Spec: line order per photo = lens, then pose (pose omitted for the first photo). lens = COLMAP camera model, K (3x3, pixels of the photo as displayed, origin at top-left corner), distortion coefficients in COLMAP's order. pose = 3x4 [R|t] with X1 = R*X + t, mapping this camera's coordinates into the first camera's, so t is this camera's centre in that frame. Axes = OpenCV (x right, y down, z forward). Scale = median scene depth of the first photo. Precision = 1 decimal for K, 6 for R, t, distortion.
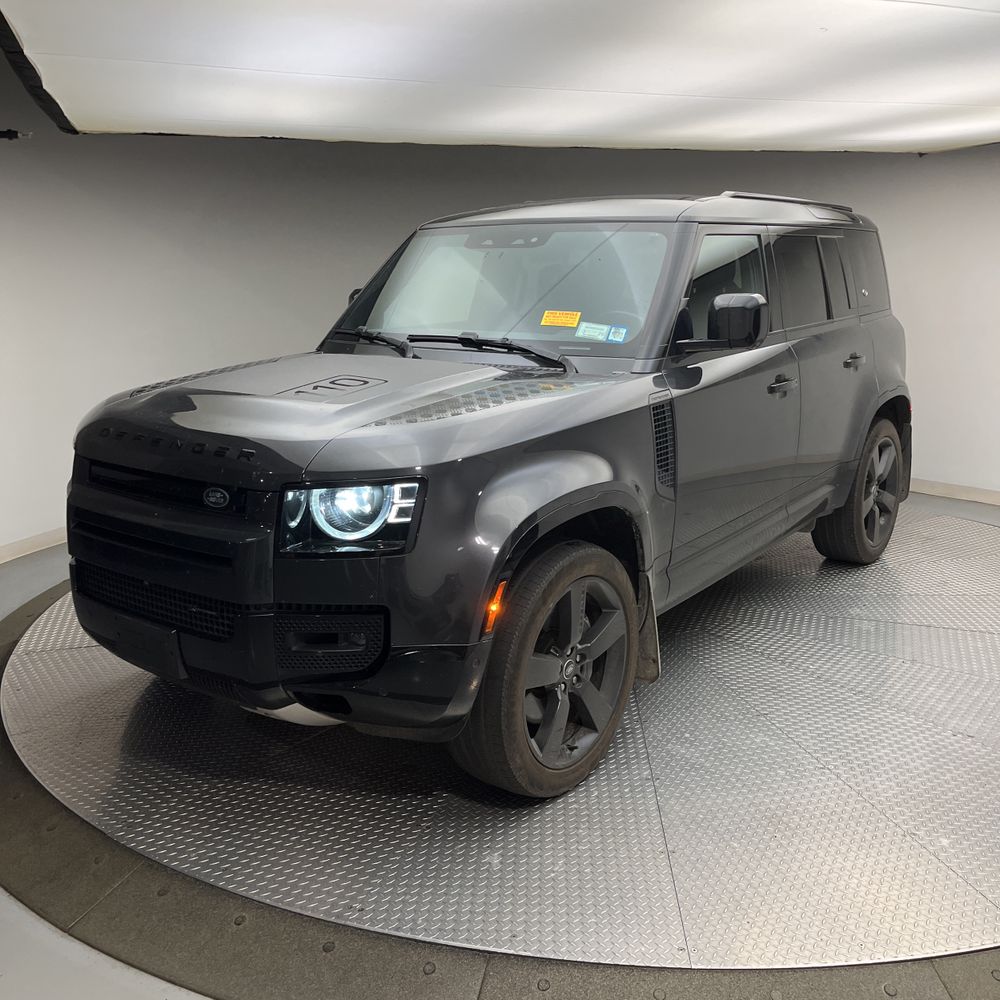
lens RADIAL K [[1009.8, 0, 500.0], [0, 1009.8, 500.0], [0, 0, 1]] dist [0.065759, 0.004563]
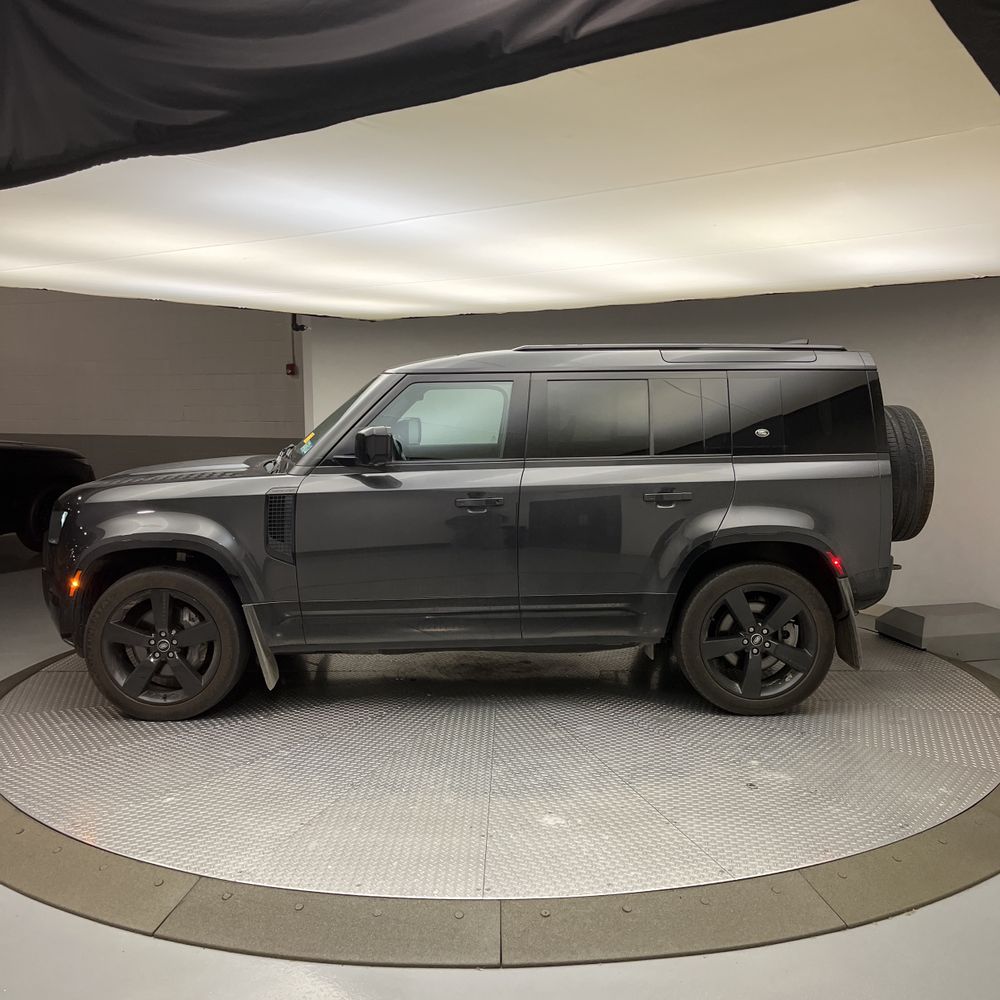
lens RADIAL K [[990.6, 0, 502.1], [0, 990.6, 494.1], [0, 0, 1]] dist [0.036818, -0.011622]
pose [[0.623872, 0.083421, -0.777061, 1.319842], [-0.182485, 0.982351, -0.041051, -0.085126], [0.759923, 0.167412, 0.628085, 0.300432]]
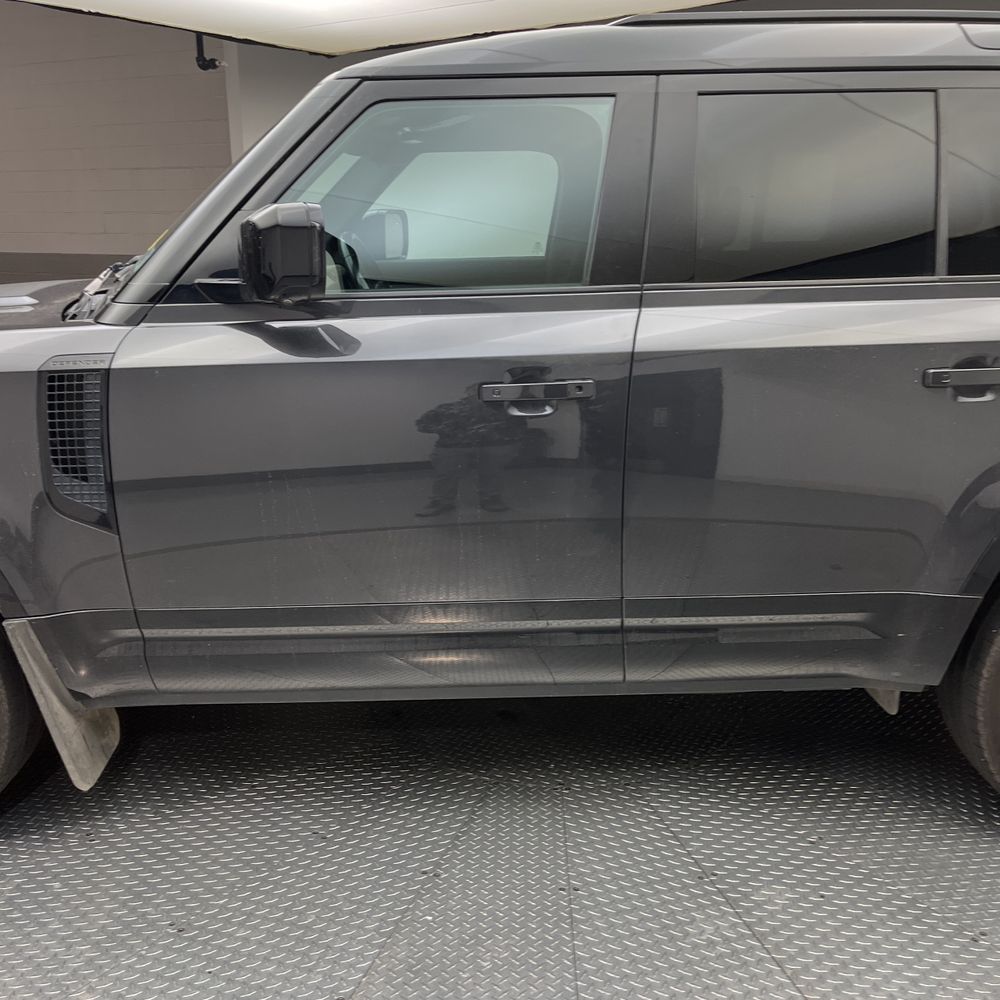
lens RADIAL K [[1008.9, 0, 485.2], [0, 1008.9, 503.1], [0, 0, 1]] dist [0.019949, 0.011318]
pose [[0.608942, 0.220465, -0.761961, 0.724960], [-0.181656, 0.973829, 0.136592, -0.132353], [0.772134, 0.055239, 0.633054, 0.715542]]
